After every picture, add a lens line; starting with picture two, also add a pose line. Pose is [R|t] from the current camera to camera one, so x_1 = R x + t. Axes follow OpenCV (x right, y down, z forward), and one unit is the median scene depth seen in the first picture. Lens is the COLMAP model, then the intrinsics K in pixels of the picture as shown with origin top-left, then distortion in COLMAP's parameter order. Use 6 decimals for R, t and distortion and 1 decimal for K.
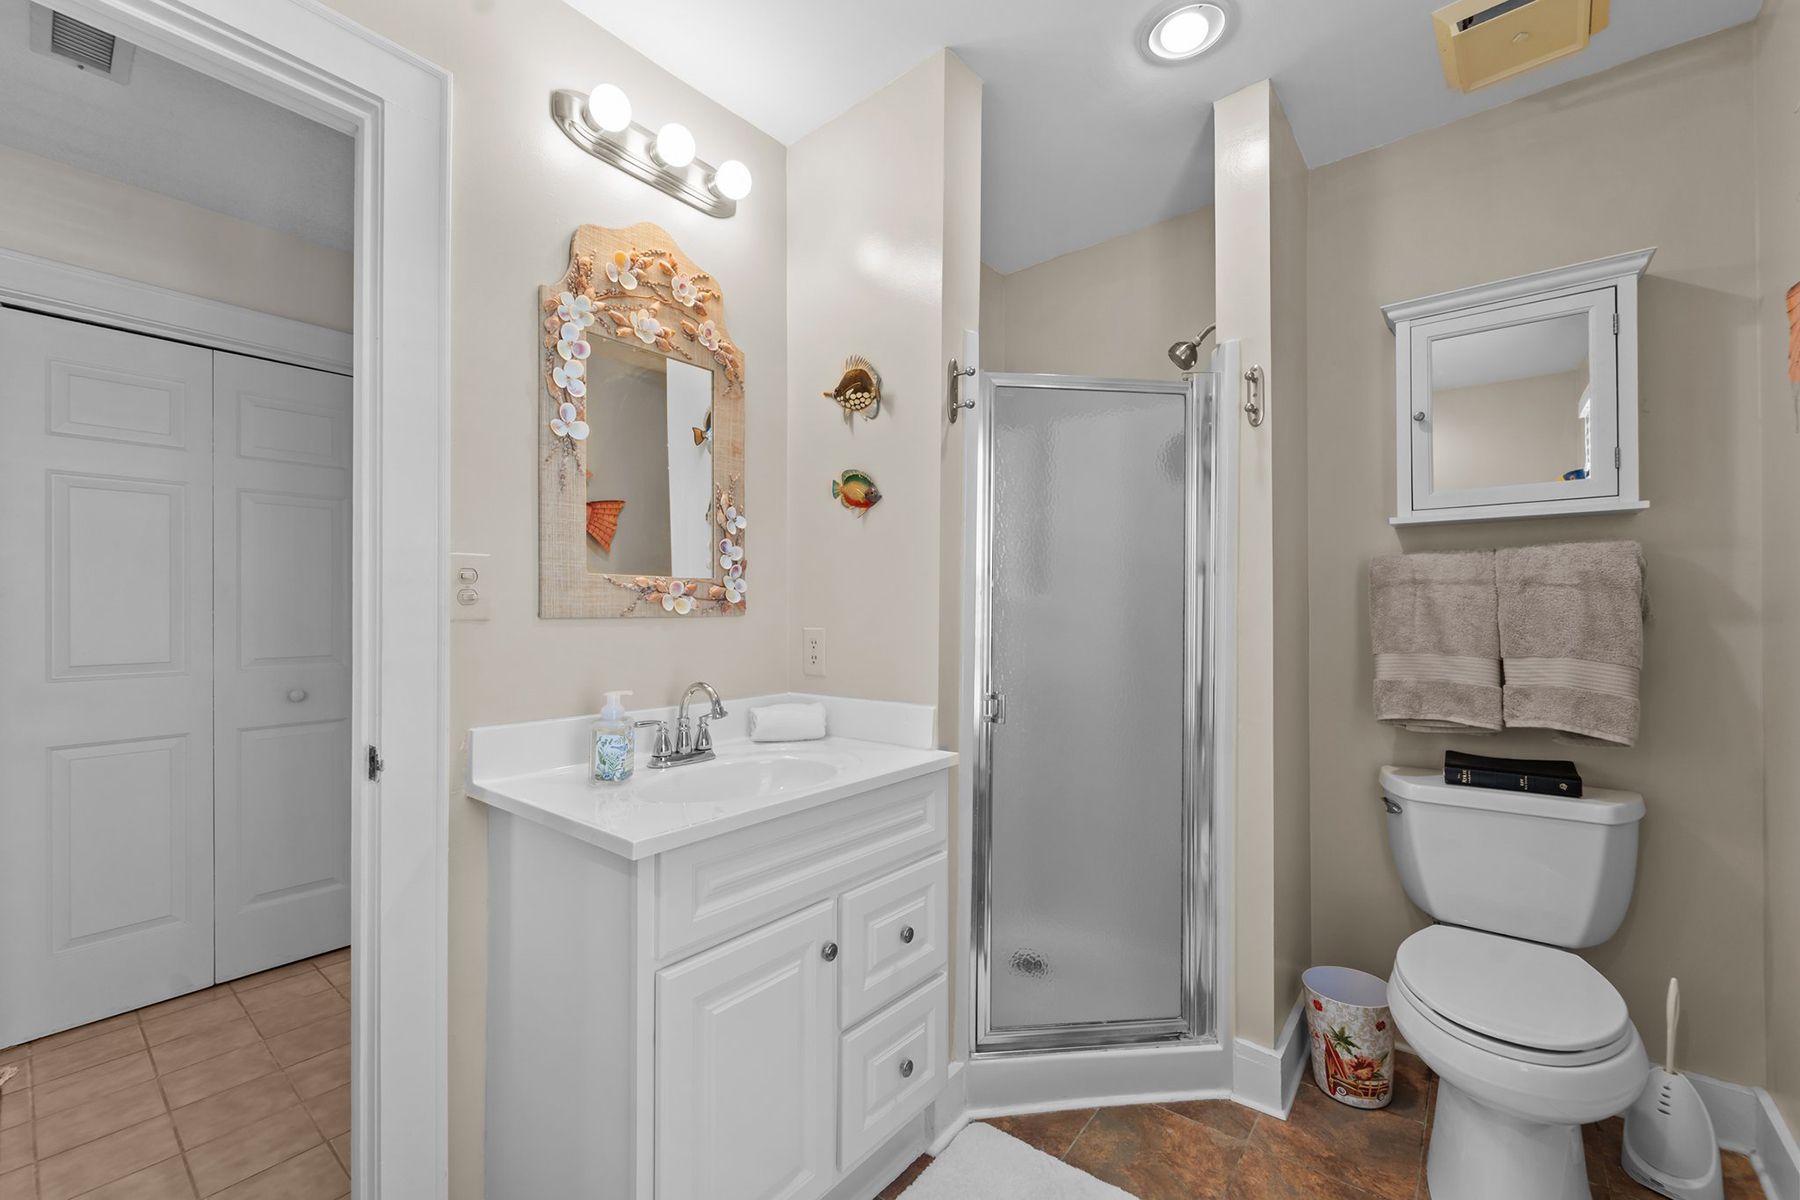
lens RADIAL K [[738.3, 0, 891.5], [0, 738.3, 613.0], [0, 0, 1]] dist [0.000509, -0.000156]
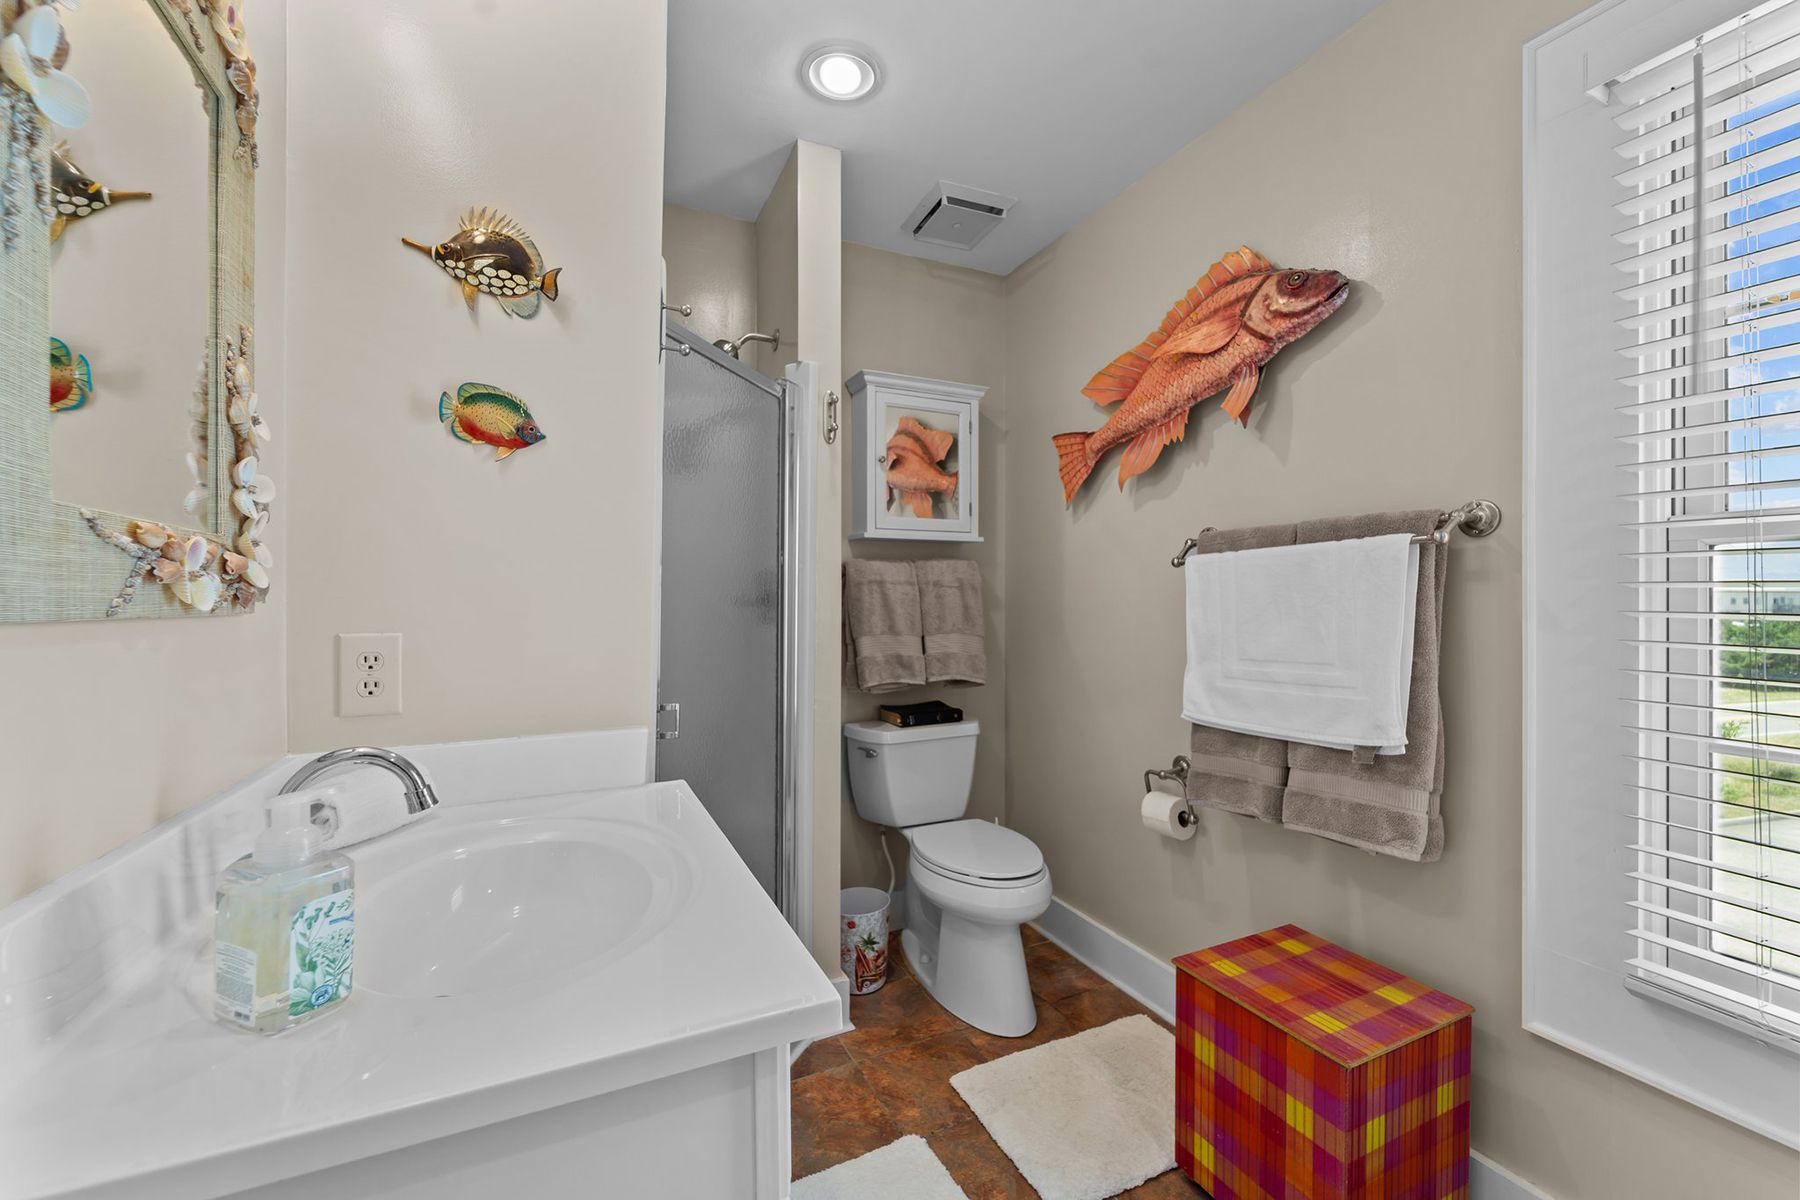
lens RADIAL K [[728.4, 0, 899.6], [0, 728.4, 606.9], [0, 0, 1]] dist [0.002553, -0.000369]
pose [[0.424086, -0.004266, 0.905612, -0.496002], [0.009038, 0.999959, 0.000478, 0.002977], [-0.905577, 0.007982, 0.424107, 0.421948]]
